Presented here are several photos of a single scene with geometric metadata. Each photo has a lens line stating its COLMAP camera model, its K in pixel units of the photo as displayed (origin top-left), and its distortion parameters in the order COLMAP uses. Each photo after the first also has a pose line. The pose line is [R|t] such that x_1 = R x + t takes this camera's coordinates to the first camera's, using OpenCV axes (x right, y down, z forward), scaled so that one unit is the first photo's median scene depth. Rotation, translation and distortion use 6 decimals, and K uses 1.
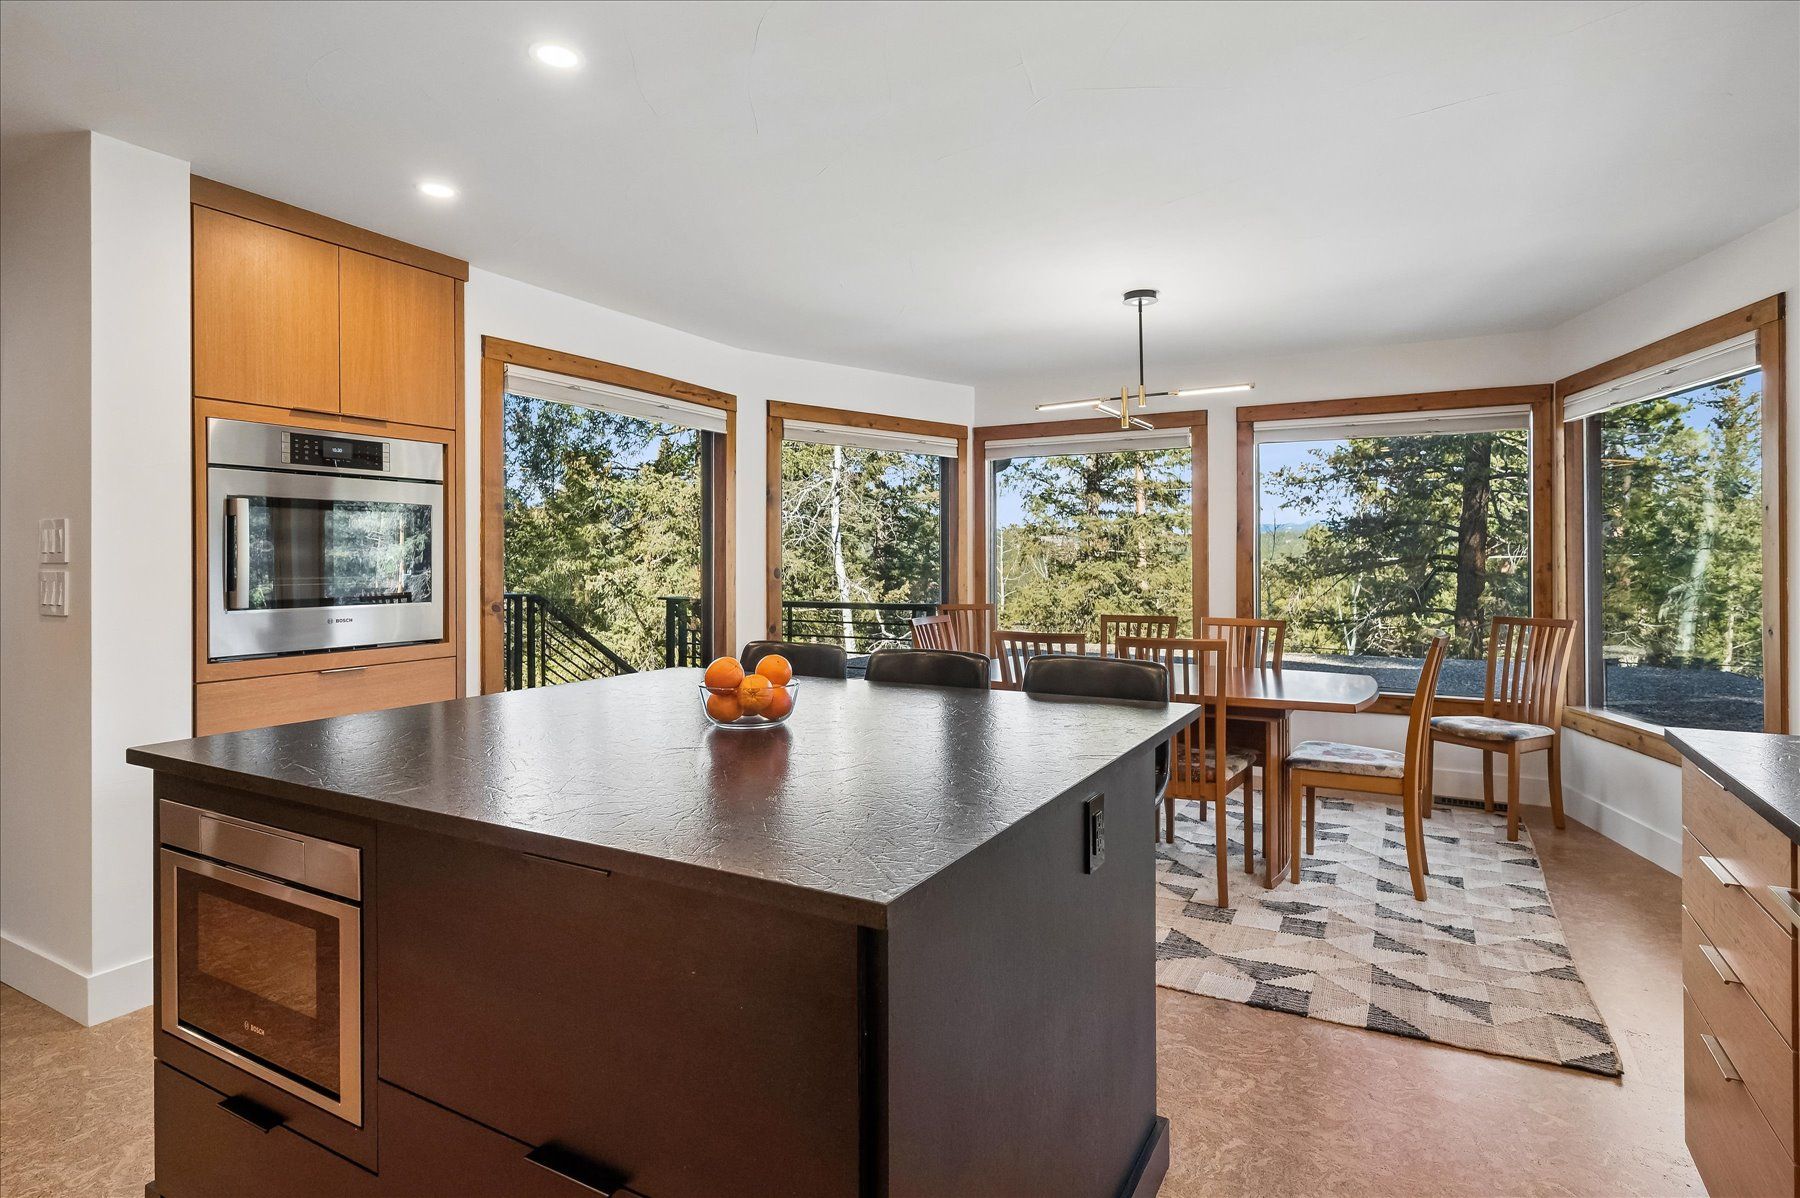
lens RADIAL K [[939.1, 0, 899.5], [0, 939.1, 584.9], [0, 0, 1]] dist [-0.000482, -0.000159]
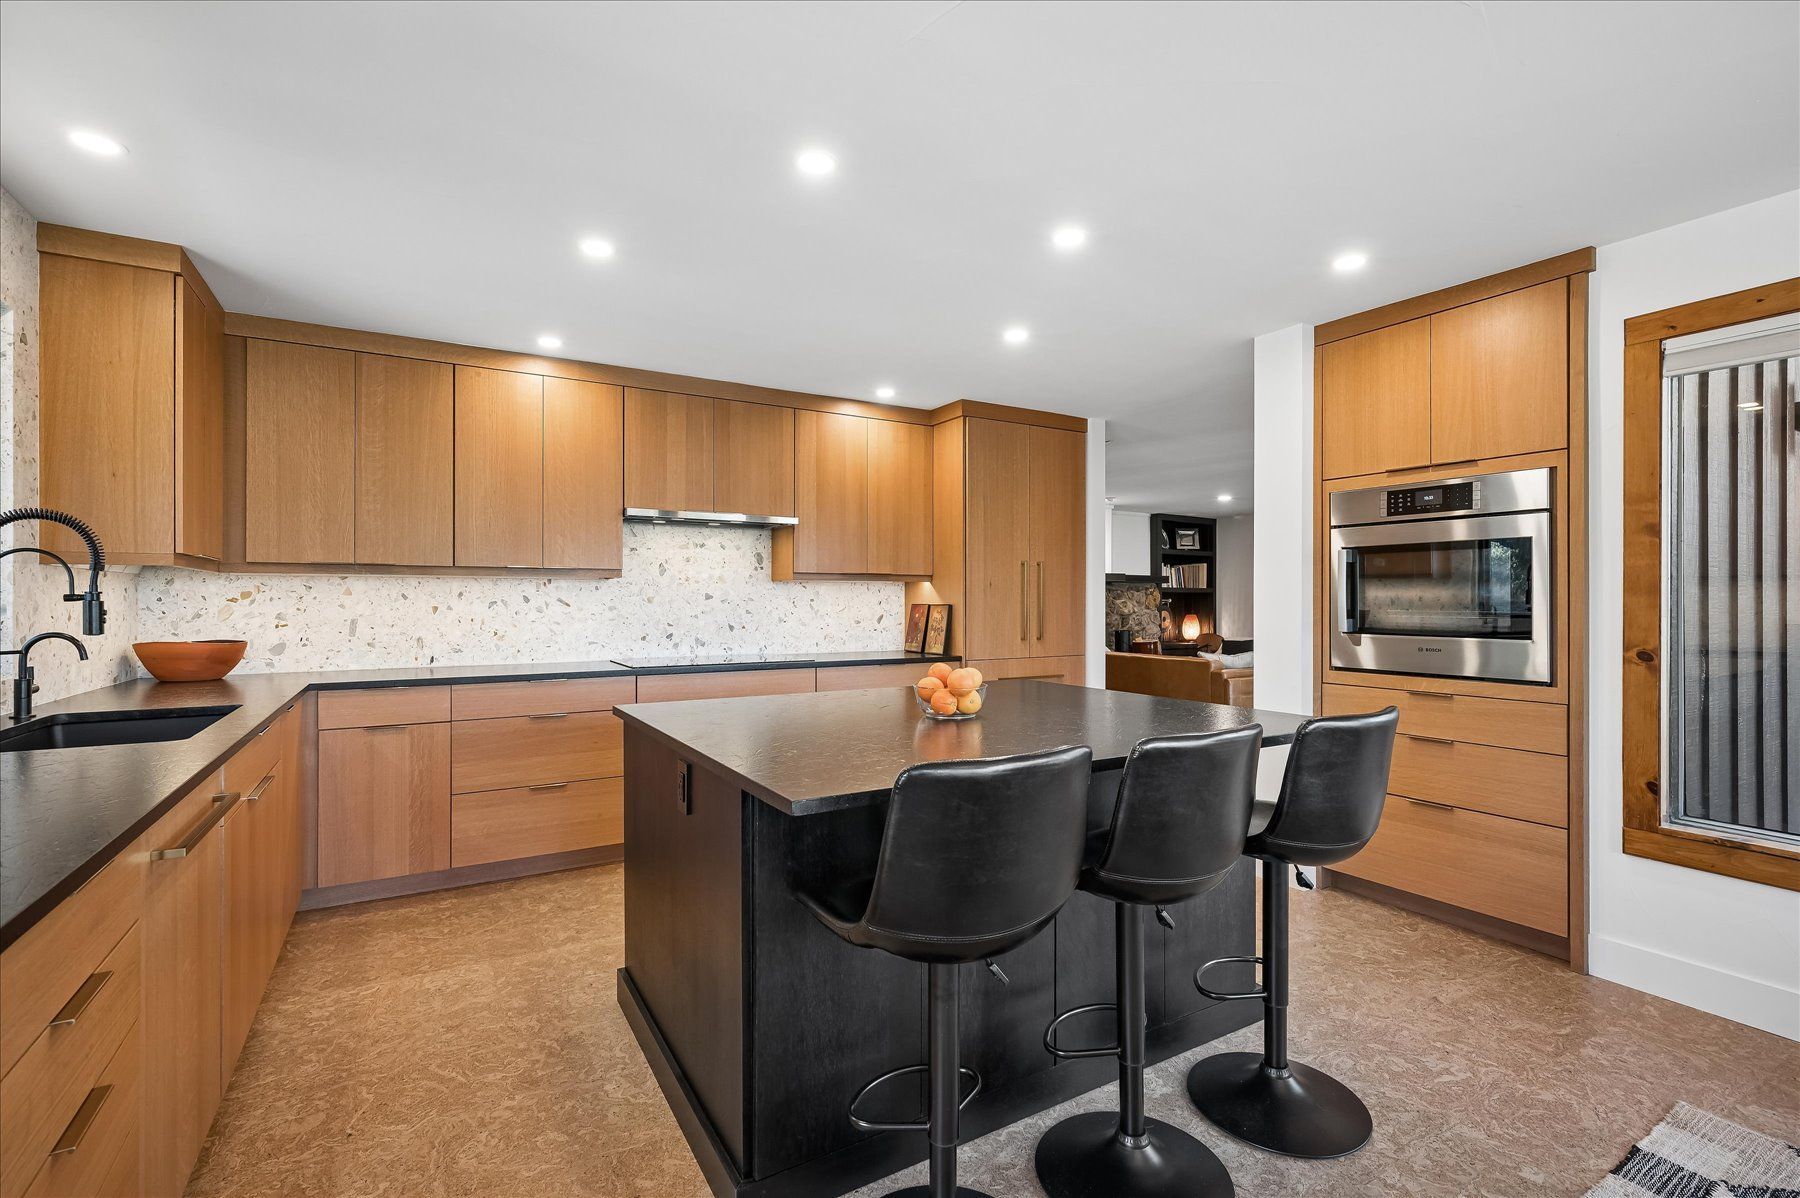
lens RADIAL K [[833.9, 0, 908.0], [0, 833.9, 593.5], [0, 0, 1]] dist [0.001014, 0.001721]
pose [[-0.492565, 0.000800, -0.870275, 0.588985], [-0.017255, 0.999794, 0.010686, -0.029241], [0.870104, 0.020280, -0.492450, 0.970804]]
